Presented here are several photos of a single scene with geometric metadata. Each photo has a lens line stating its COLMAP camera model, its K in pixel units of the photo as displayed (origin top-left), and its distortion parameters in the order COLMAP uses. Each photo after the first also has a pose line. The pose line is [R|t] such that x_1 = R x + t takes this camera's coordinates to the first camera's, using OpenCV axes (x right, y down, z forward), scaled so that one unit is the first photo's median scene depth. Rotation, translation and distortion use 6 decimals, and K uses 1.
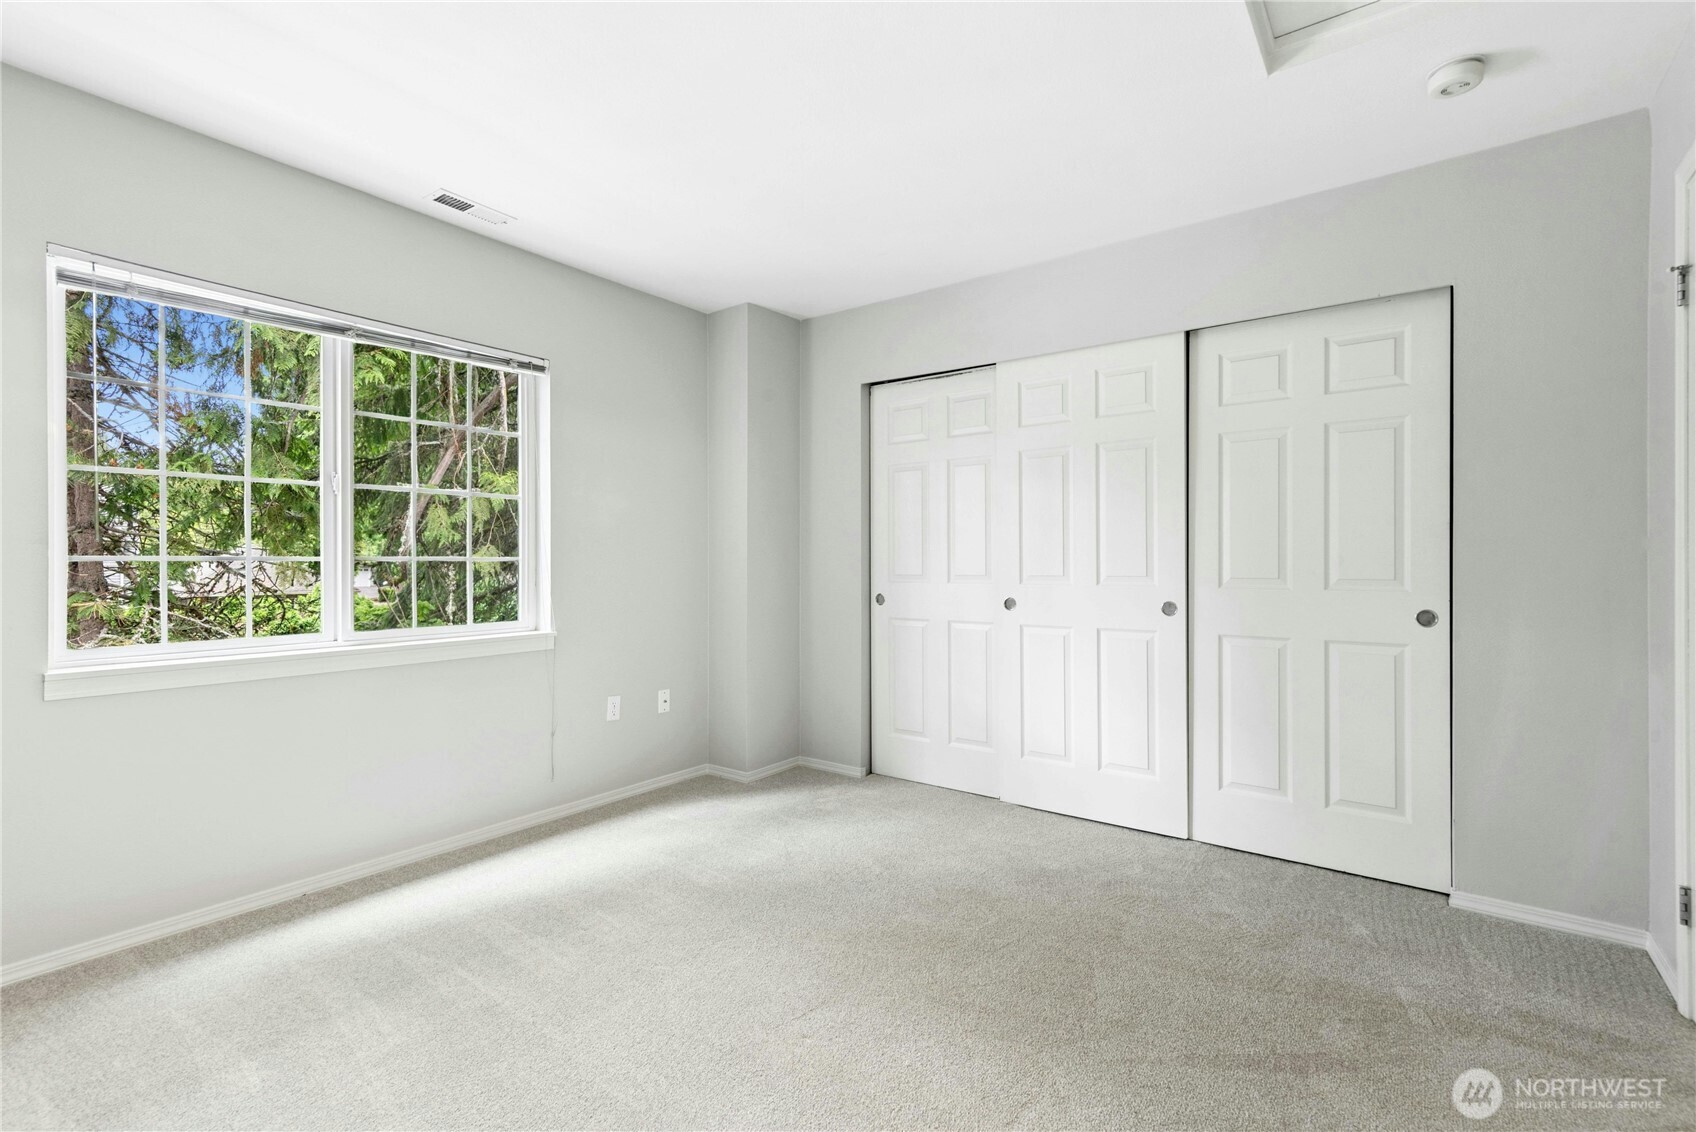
lens RADIAL K [[750.8, 0, 844.6], [0, 750.8, 564.7], [0, 0, 1]] dist [0.001564, -0.000200]
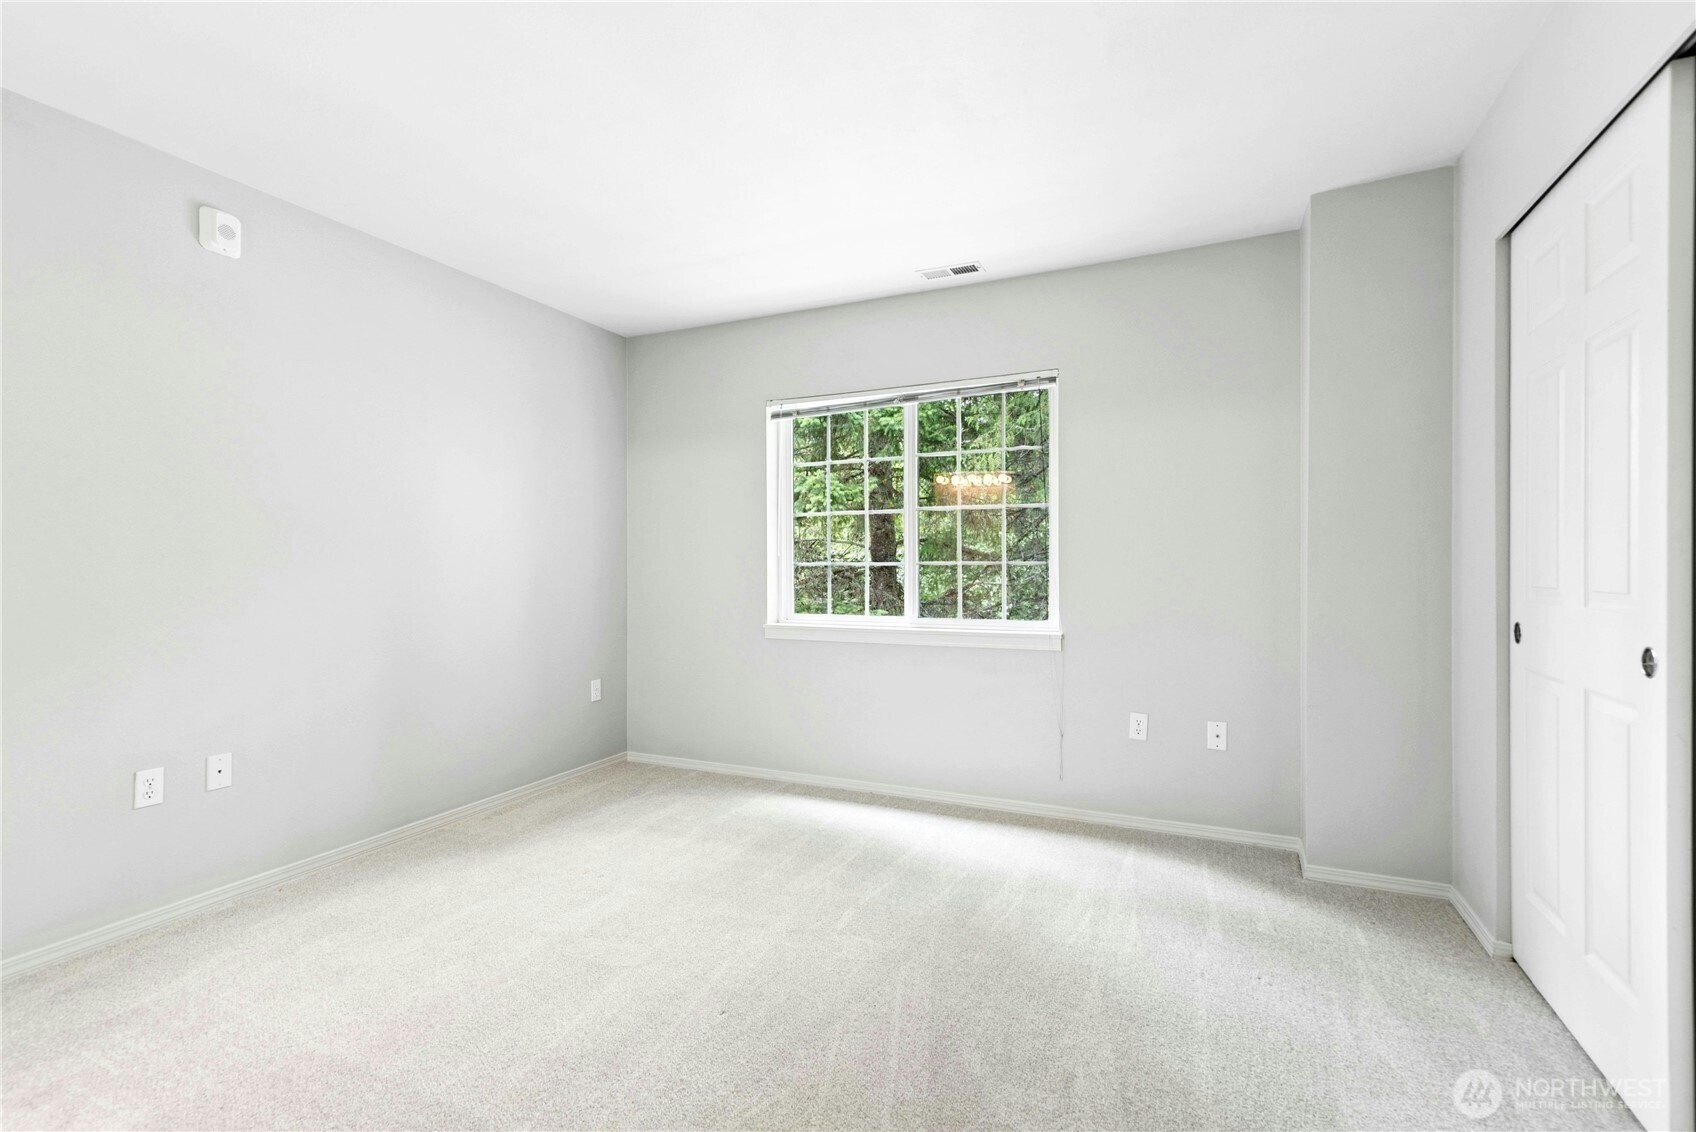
lens RADIAL K [[750.8, 0, 845.7], [0, 750.8, 554.8], [0, 0, 1]] dist [0.001564, -0.000200]
pose [[0.206618, -0.011862, -0.978350, 0.576610], [-0.000686, 0.999924, -0.012269, -0.005692], [0.978421, 0.003206, 0.206595, 0.524657]]
